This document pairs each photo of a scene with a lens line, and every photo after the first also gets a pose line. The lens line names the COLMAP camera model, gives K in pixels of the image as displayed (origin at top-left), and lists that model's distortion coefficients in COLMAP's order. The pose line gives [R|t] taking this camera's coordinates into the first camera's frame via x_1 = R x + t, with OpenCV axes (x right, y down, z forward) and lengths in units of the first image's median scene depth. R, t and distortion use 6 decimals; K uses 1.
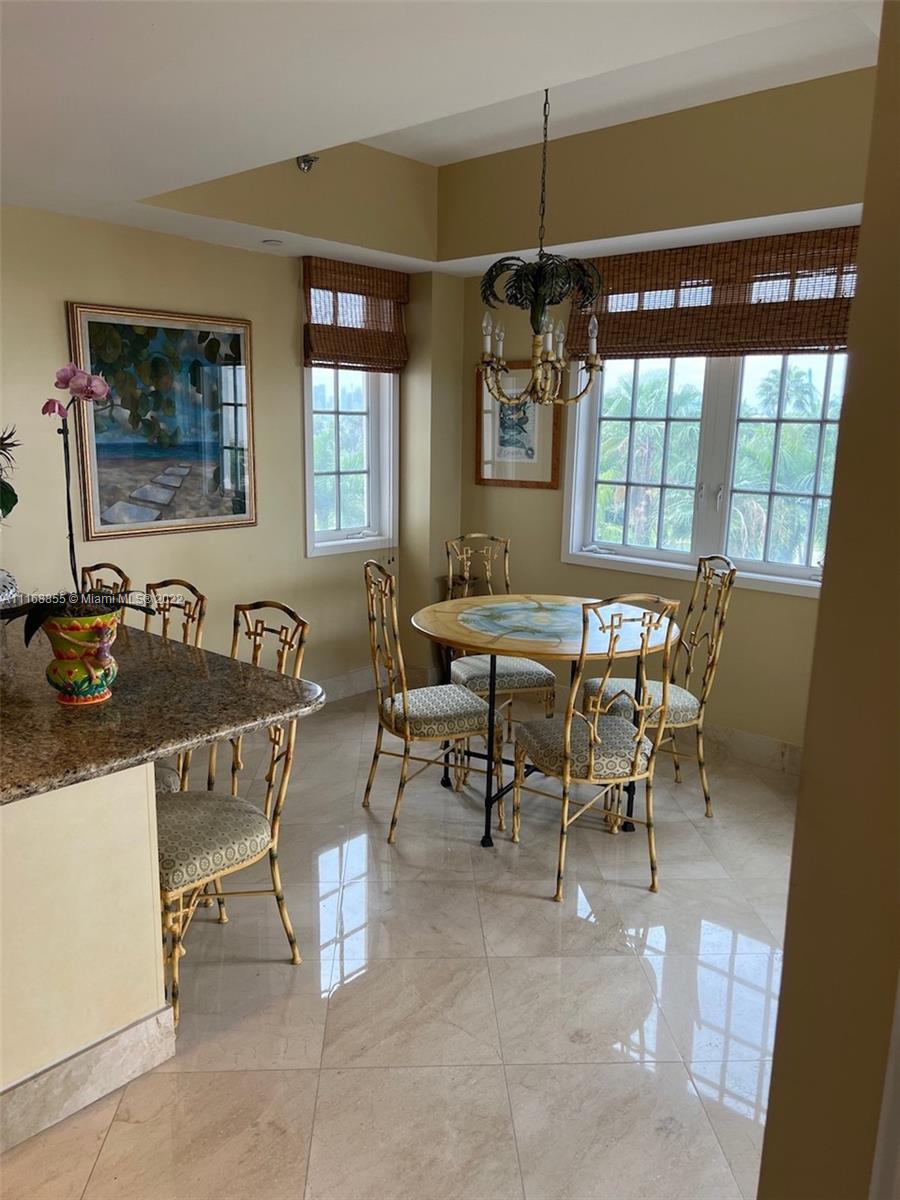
lens RADIAL K [[902.7, 0, 448.1], [0, 902.7, 599.8], [0, 0, 1]] dist [0.040008, -0.001519]
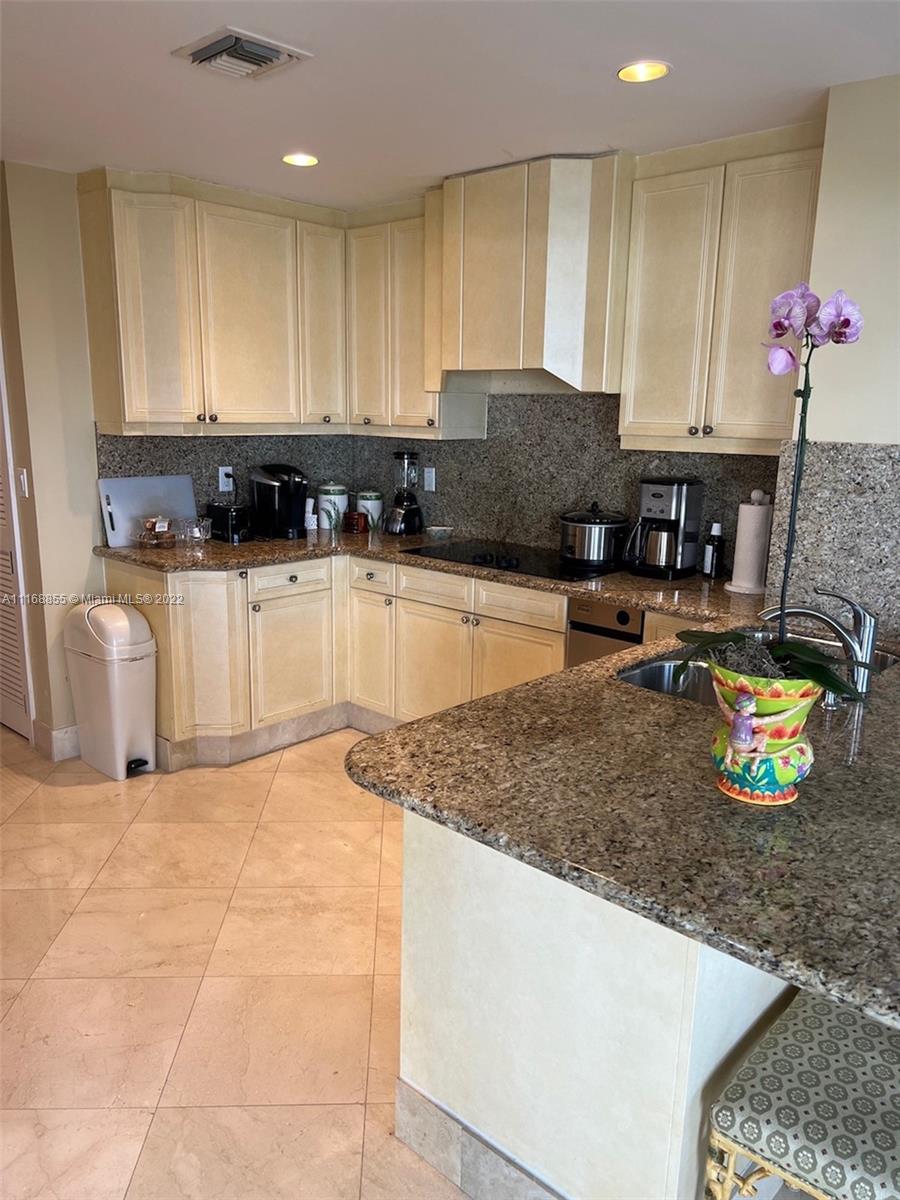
lens RADIAL K [[902.7, 0, 447.3], [0, 902.7, 608.3], [0, 0, 1]] dist [0.040008, -0.001519]
pose [[-0.002754, 0.212944, -0.977061, 0.249305], [-0.219855, 0.953029, 0.208326, -0.118952], [0.975529, 0.215385, 0.044192, 0.759324]]
